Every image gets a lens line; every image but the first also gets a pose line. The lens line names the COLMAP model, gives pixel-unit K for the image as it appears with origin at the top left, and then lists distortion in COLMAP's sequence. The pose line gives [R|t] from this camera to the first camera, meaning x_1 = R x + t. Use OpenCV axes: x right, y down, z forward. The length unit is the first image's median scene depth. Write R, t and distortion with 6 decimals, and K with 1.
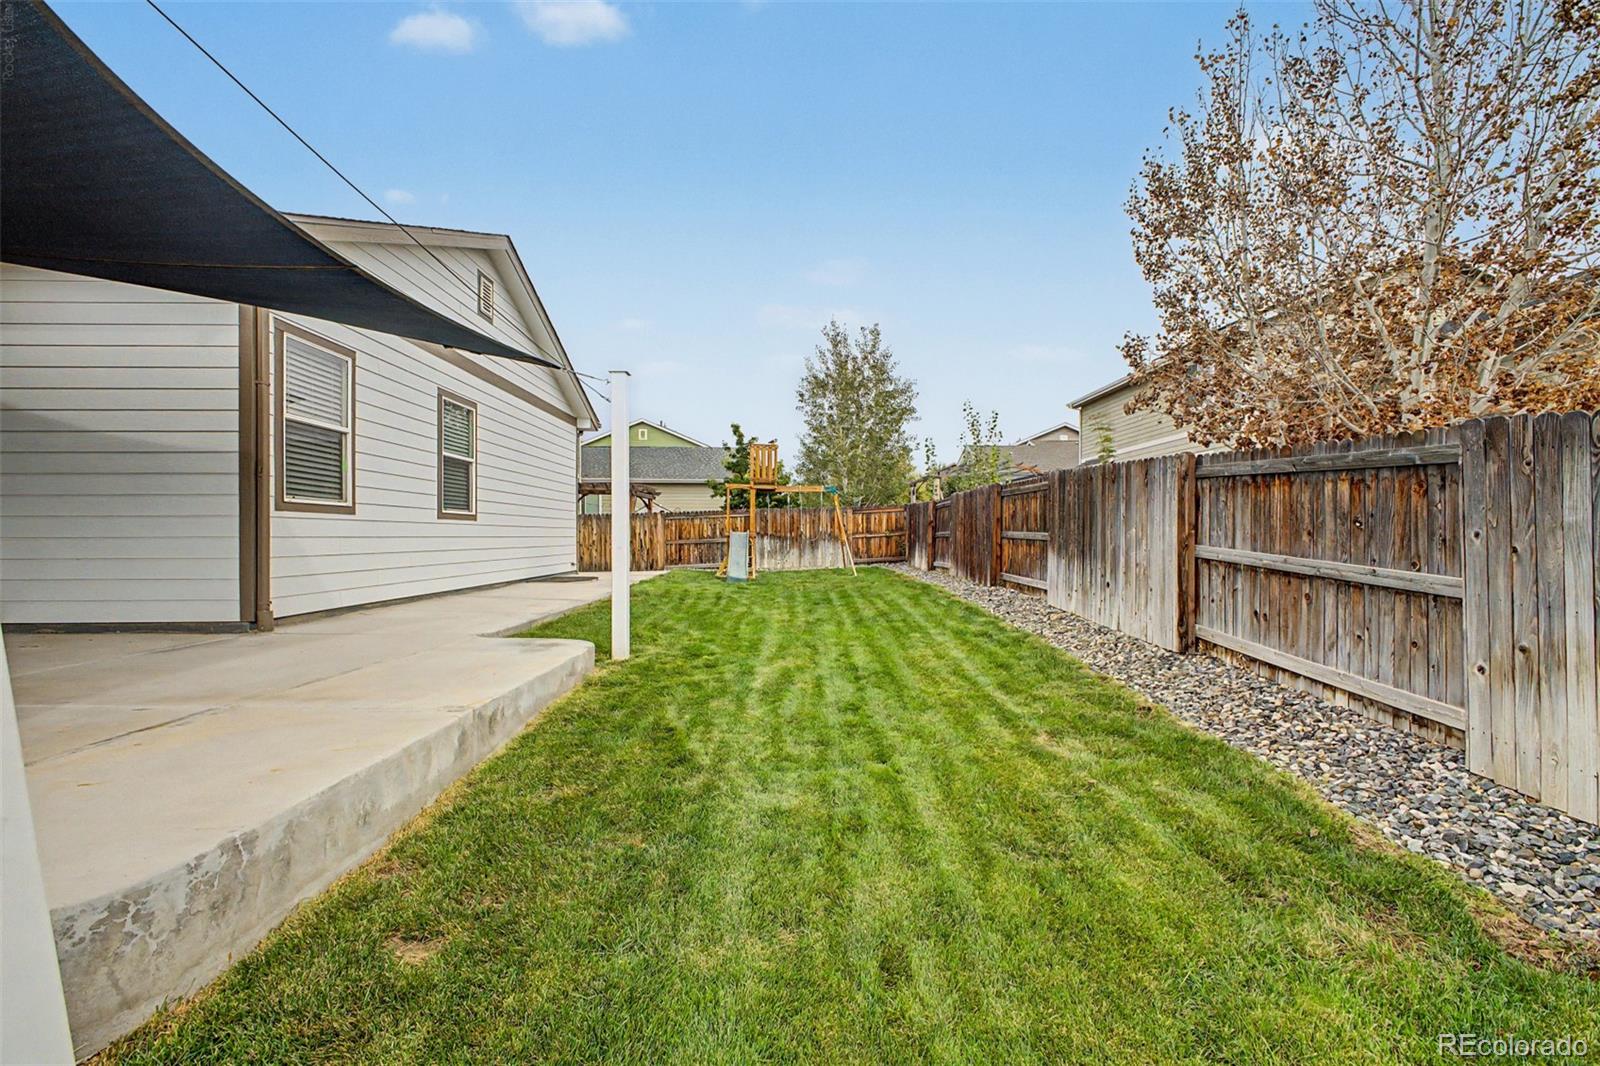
lens RADIAL K [[658.2, 0, 800.0], [0, 658.2, 533.0], [0, 0, 1]] dist [0.012454, -0.000385]
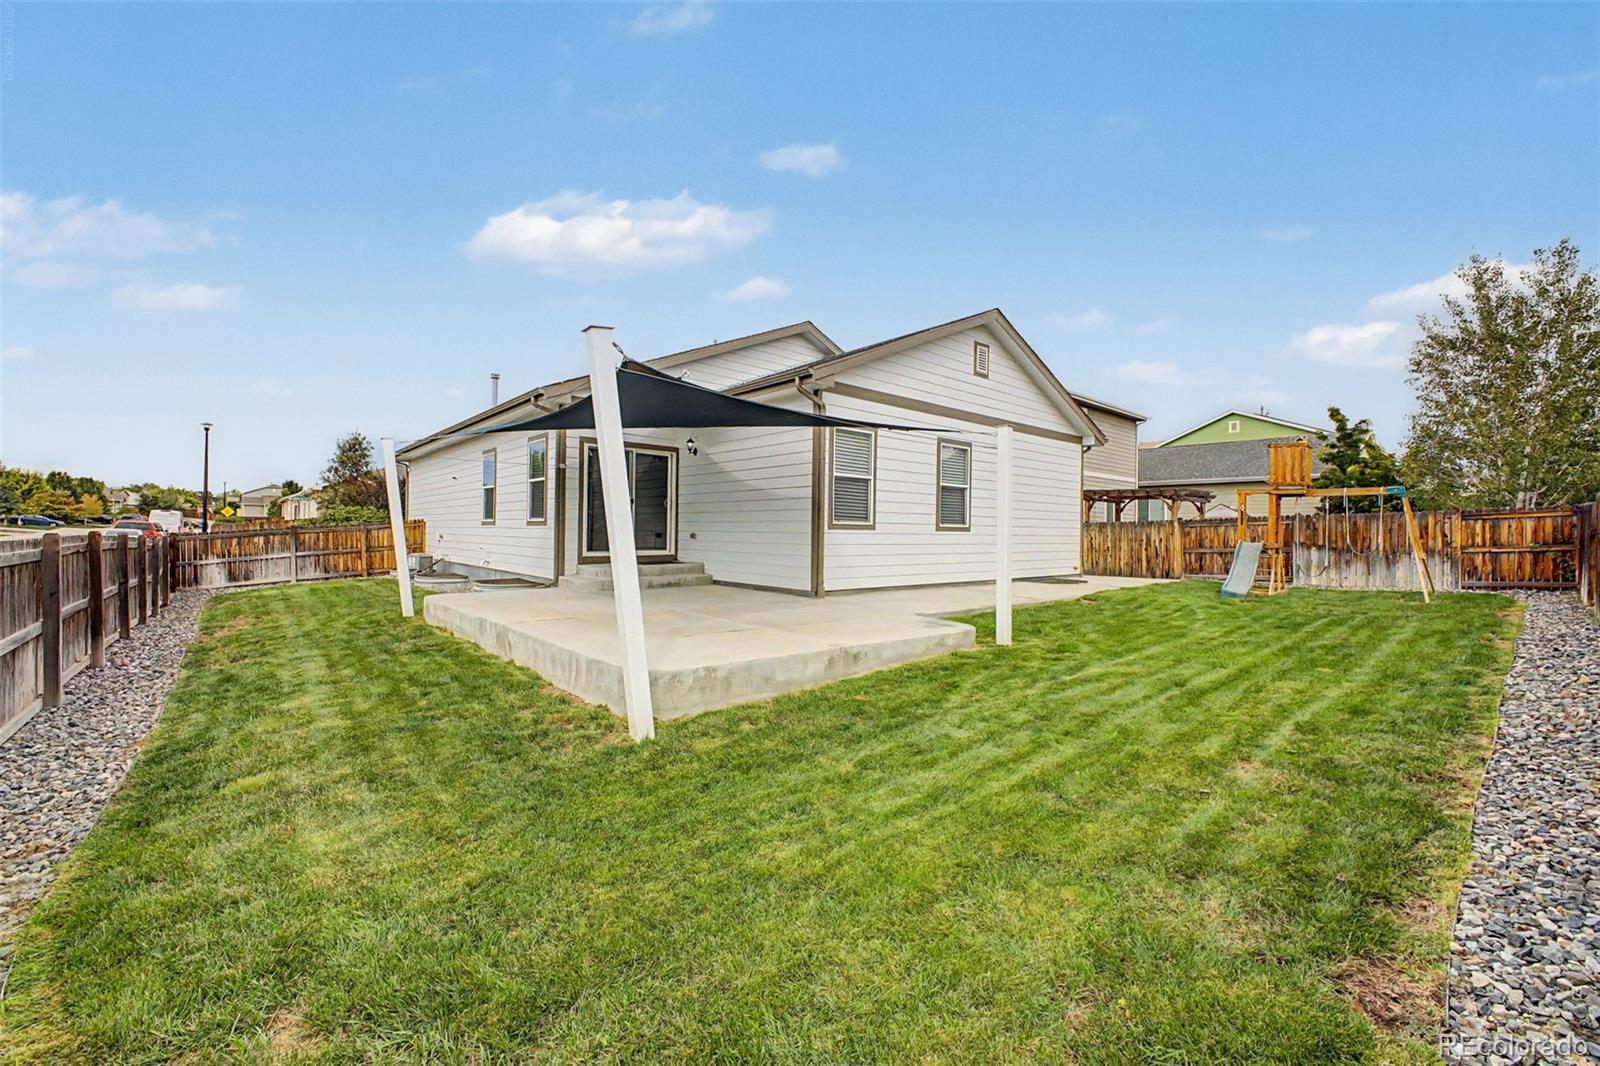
lens RADIAL K [[633.9, 0, 800.0], [0, 633.9, 533.0], [0, 0, 1]] dist [0.002160, 0.000184]
pose [[0.636639, 0.010364, -0.771092, 0.280063], [-0.009253, 0.999940, 0.005799, -0.021019], [0.771107, 0.003443, 0.636697, -0.073113]]
